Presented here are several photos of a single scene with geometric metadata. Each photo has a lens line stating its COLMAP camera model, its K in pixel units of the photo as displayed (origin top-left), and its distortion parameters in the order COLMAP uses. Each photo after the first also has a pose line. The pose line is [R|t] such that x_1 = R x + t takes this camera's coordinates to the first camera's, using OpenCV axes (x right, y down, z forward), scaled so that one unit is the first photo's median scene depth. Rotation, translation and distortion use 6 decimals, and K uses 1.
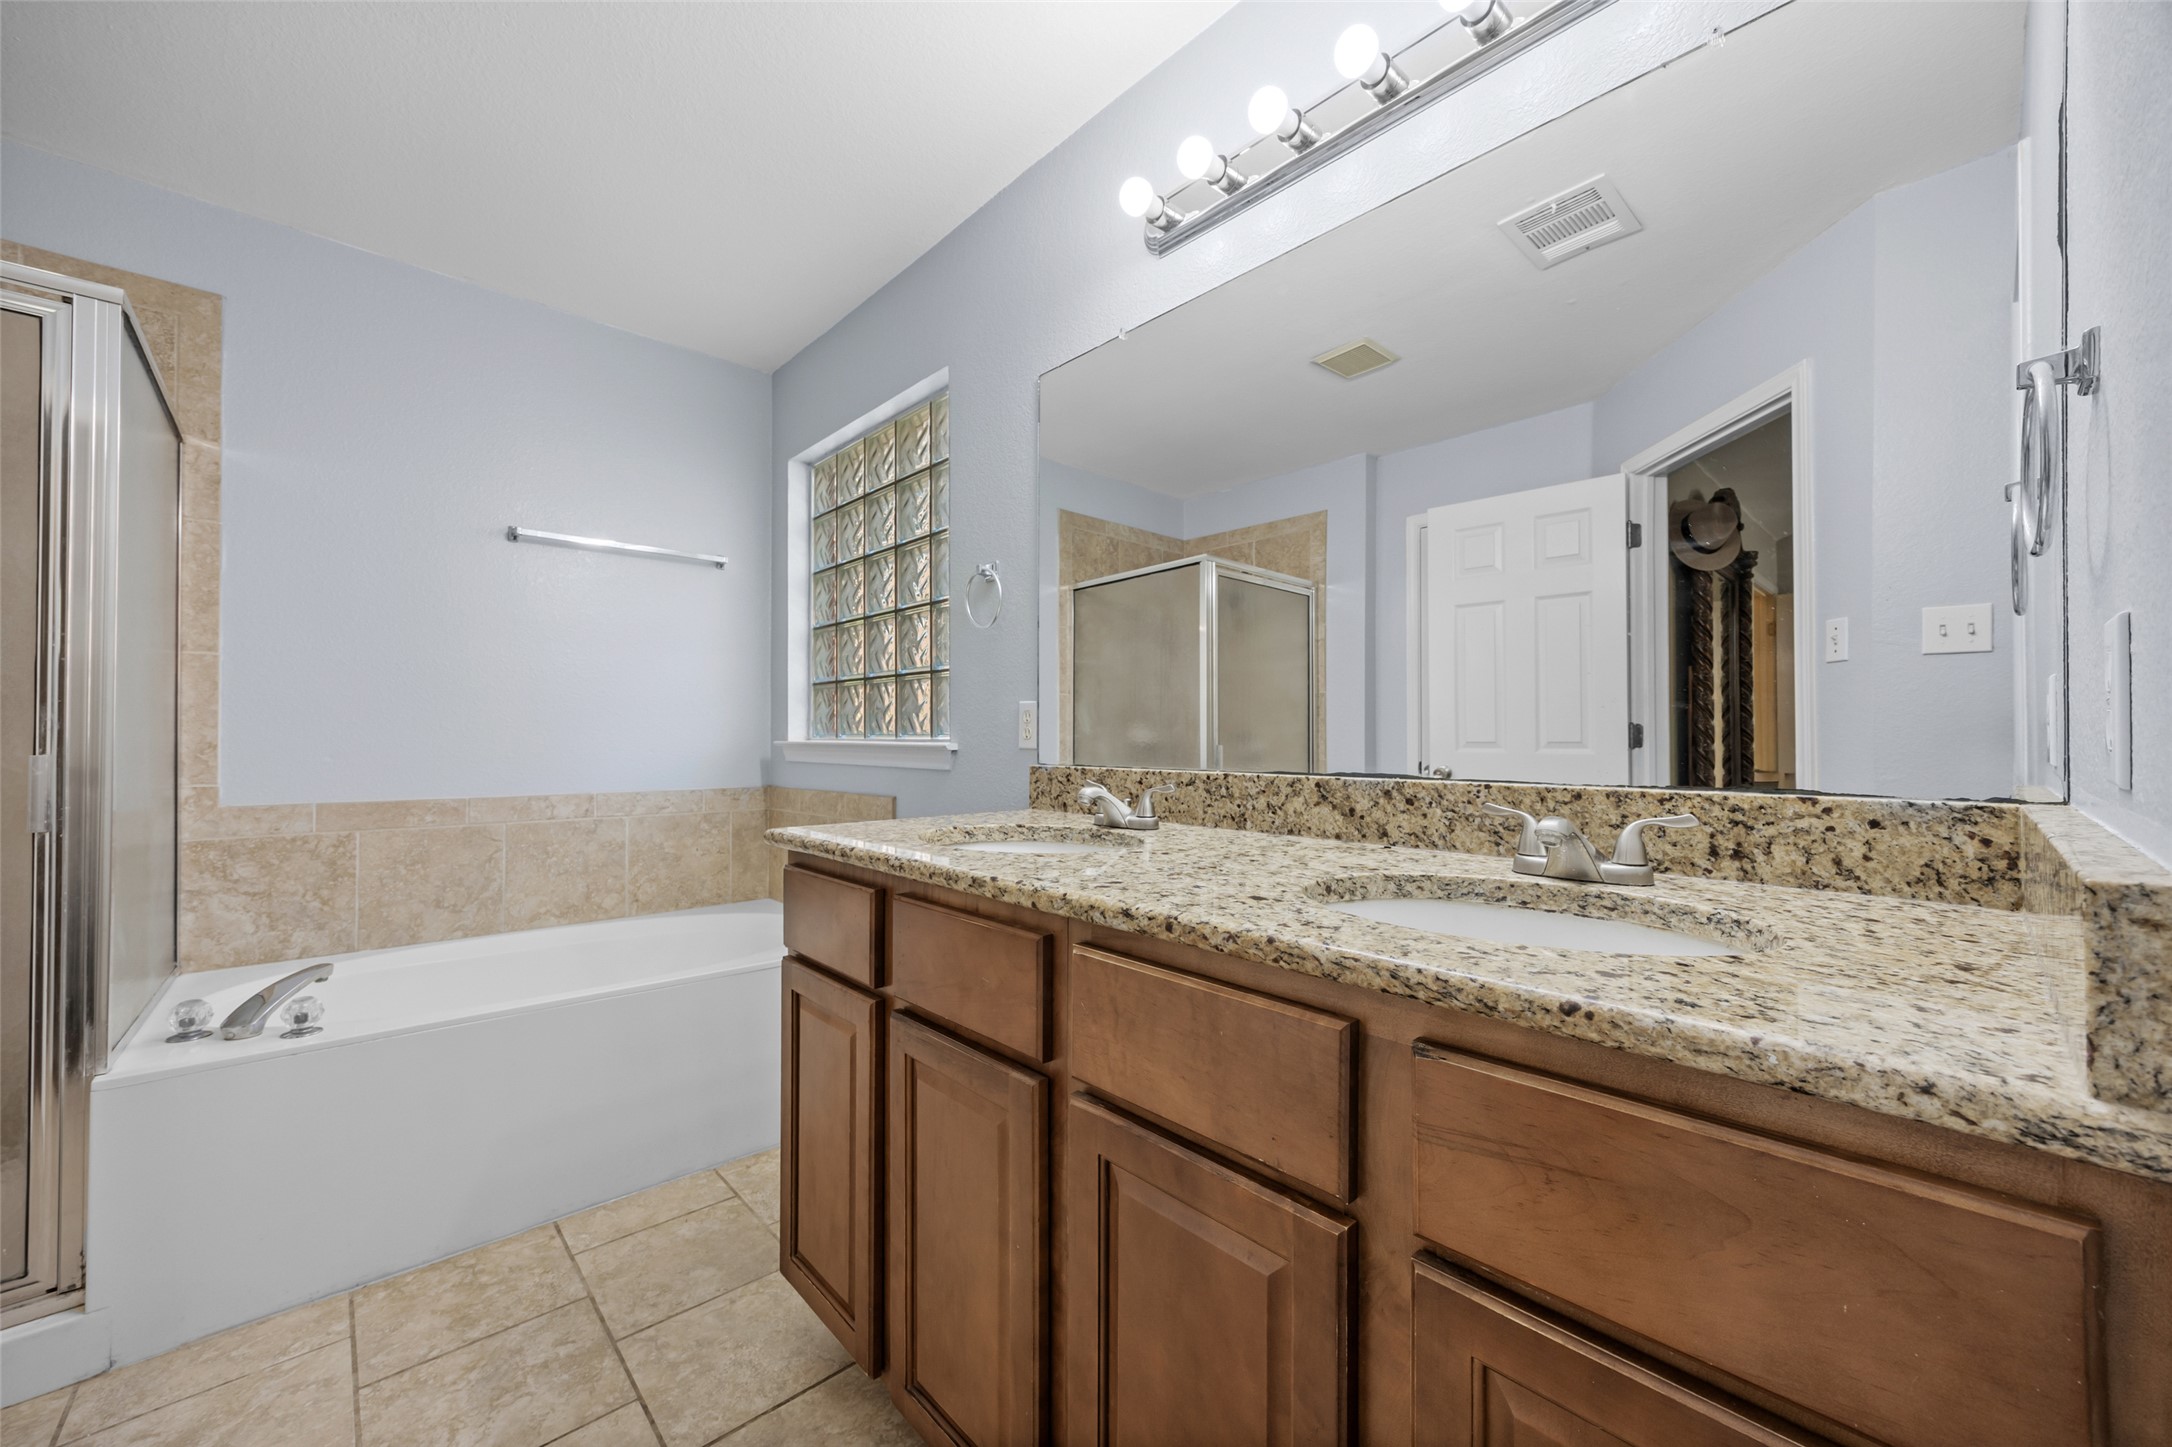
lens RADIAL K [[843.9, 0, 1099.0], [0, 843.9, 726.6], [0, 0, 1]] dist [-0.002090, 0.000371]
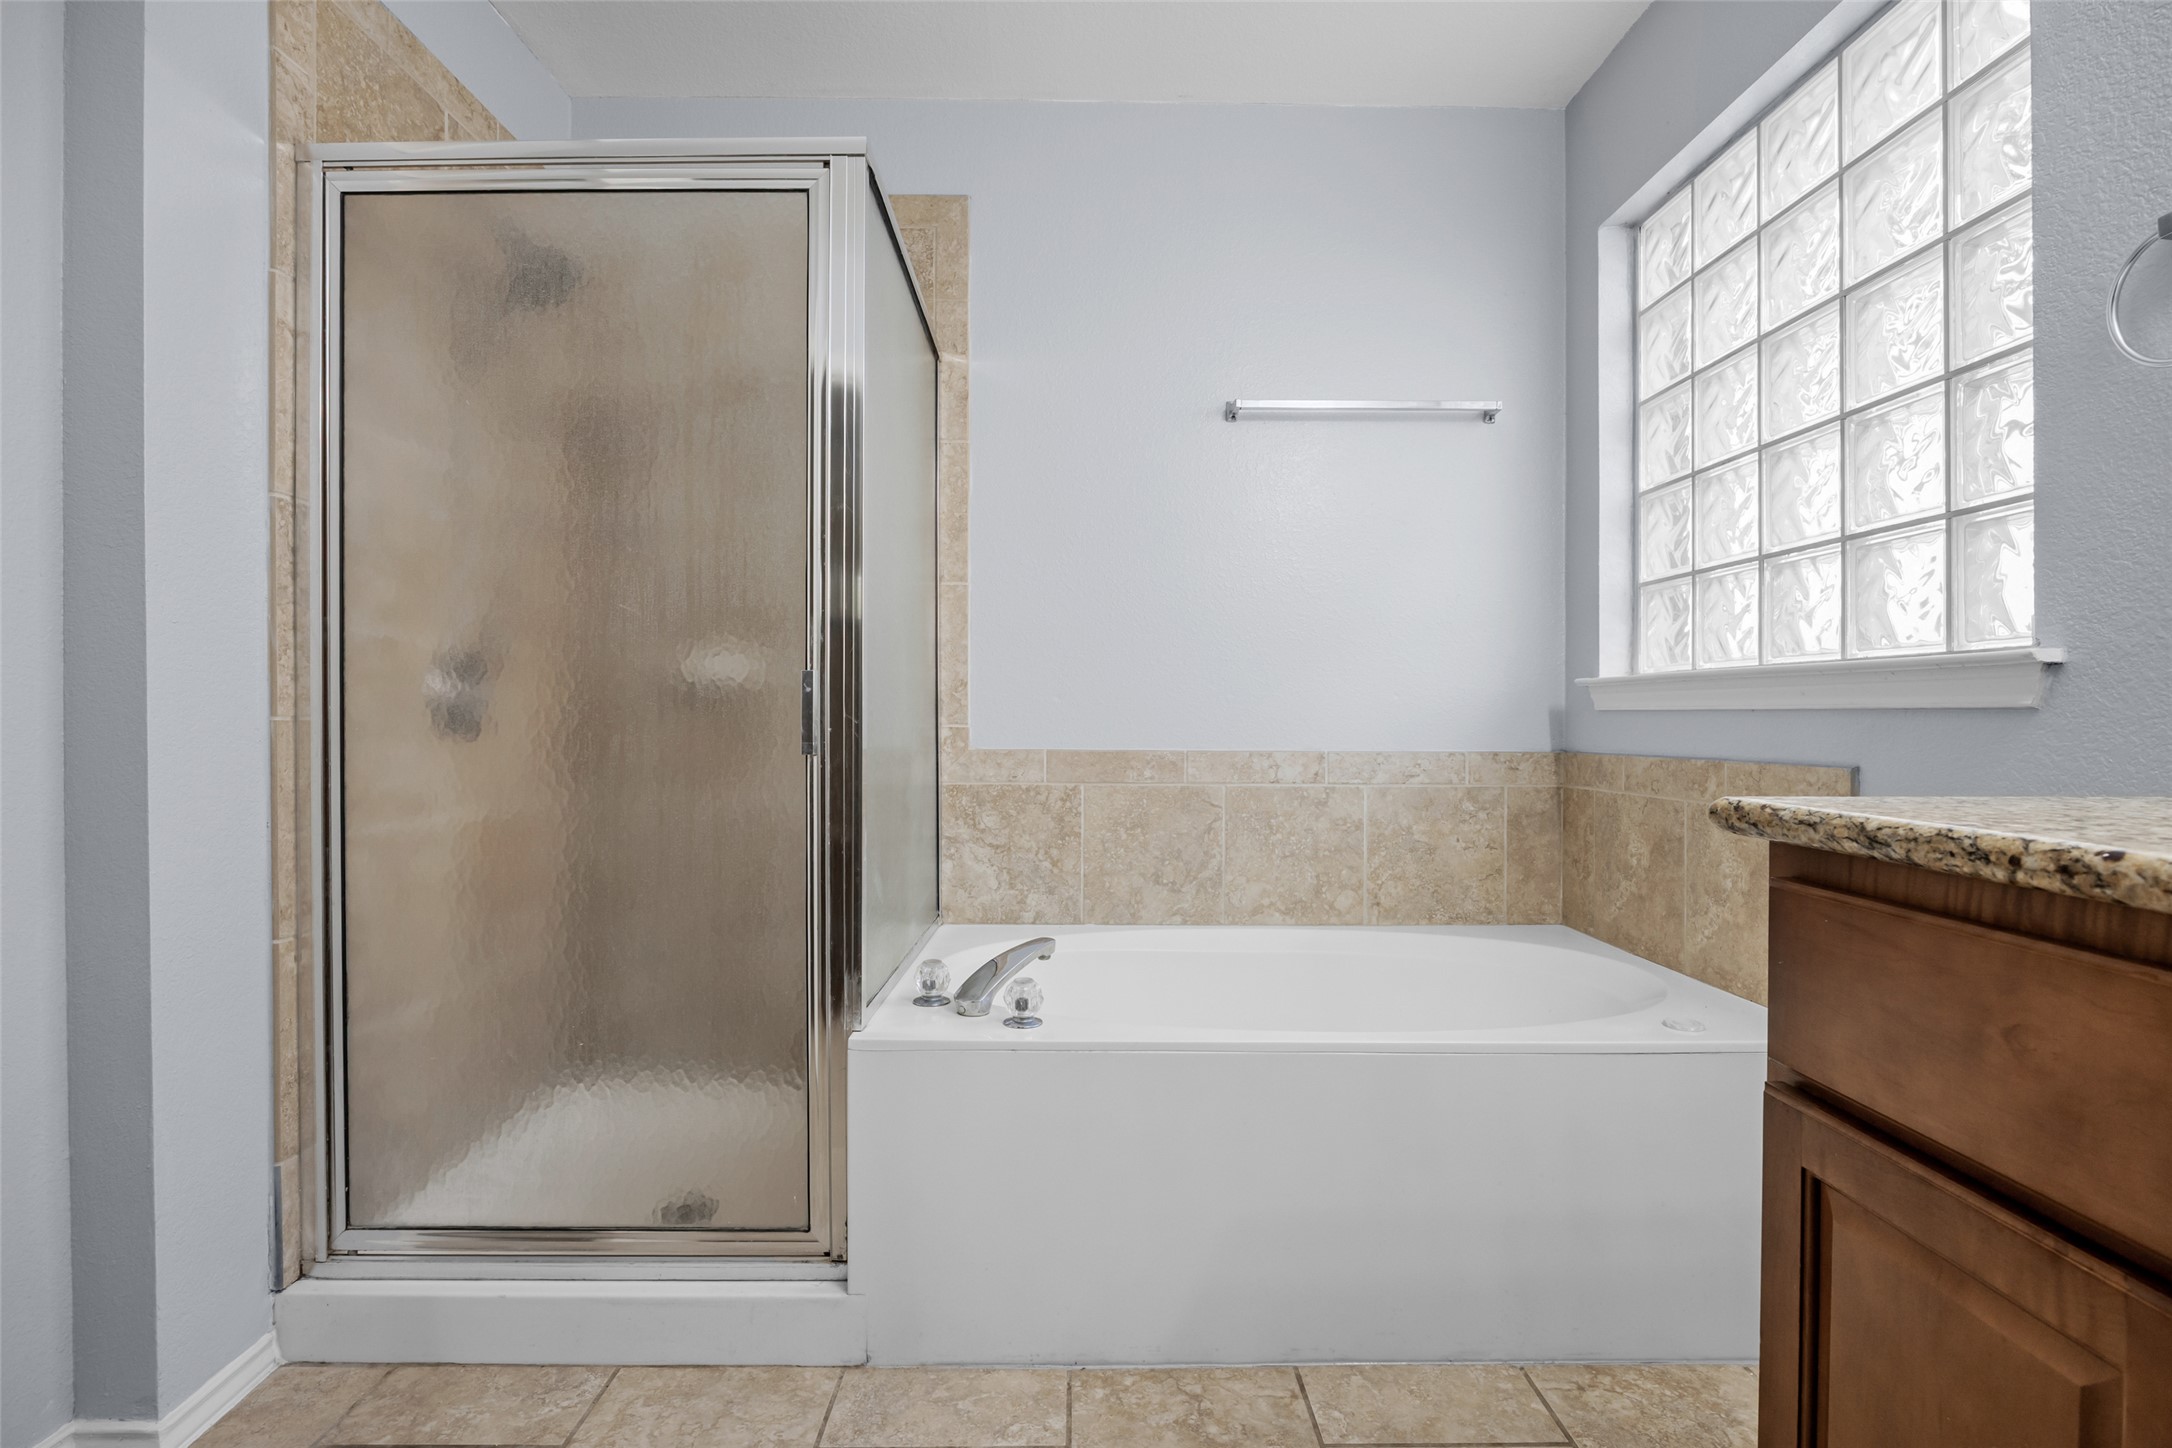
lens RADIAL K [[1051.9, 0, 1078.7], [0, 1051.9, 717.1], [0, 0, 1]] dist [-0.004305, -0.000343]
pose [[0.739214, 0.003737, -0.673461, -0.179108], [0.006333, 0.999902, 0.012499, 0.046579], [0.673441, -0.013504, 0.739117, 0.228871]]
